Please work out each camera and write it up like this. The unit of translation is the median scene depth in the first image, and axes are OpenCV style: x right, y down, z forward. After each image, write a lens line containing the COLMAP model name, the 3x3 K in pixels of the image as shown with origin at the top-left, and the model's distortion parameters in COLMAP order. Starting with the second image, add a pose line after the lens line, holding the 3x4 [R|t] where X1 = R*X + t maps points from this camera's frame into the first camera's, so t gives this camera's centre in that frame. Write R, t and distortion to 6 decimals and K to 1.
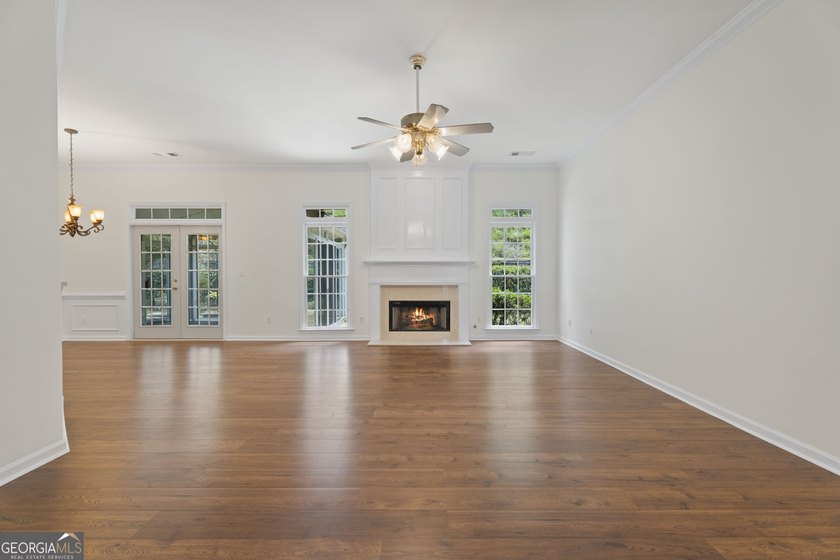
lens RADIAL K [[371.3, 0, 417.7], [0, 371.3, 282.2], [0, 0, 1]] dist [-0.000539, 0.001838]
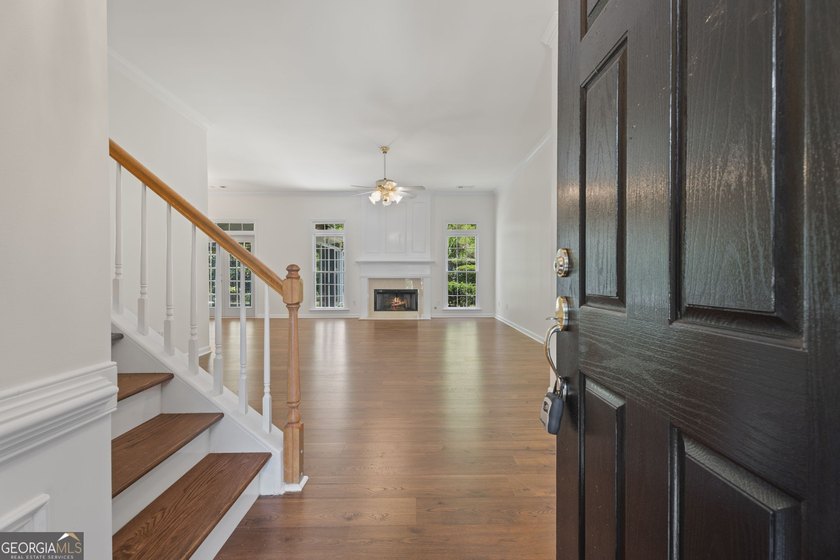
lens RADIAL K [[371.3, 0, 417.9], [0, 371.3, 277.7], [0, 0, 1]] dist [-0.000539, 0.001838]
pose [[0.999921, 0.001406, 0.012505, 0.070141], [-0.001226, 0.999896, -0.014402, 0.025879], [-0.012524, 0.014385, 0.999818, -0.399381]]
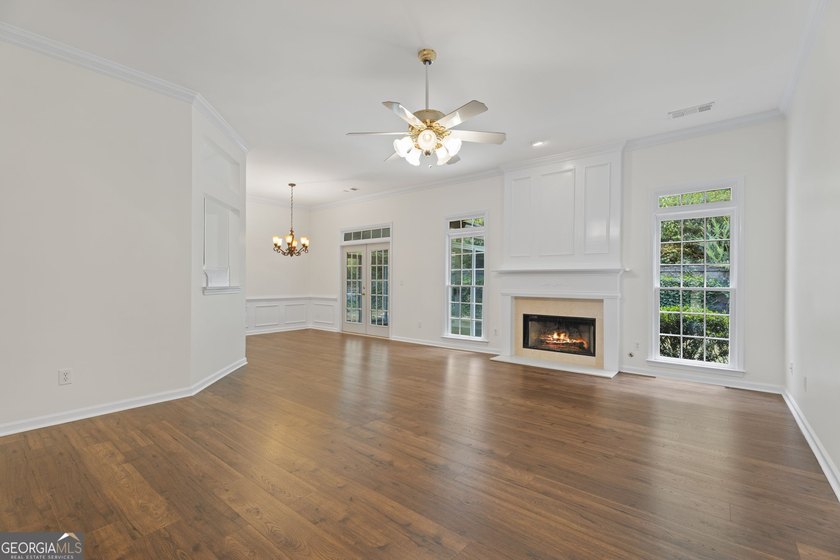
lens RADIAL K [[371.3, 0, 421.5], [0, 371.3, 282.6], [0, 0, 1]] dist [-0.000539, 0.001838]
pose [[0.778612, 0.006212, -0.627475, 0.294480], [-0.022996, 0.999562, -0.018639, -0.003507], [0.627084, 0.028942, 0.778414, 0.143426]]
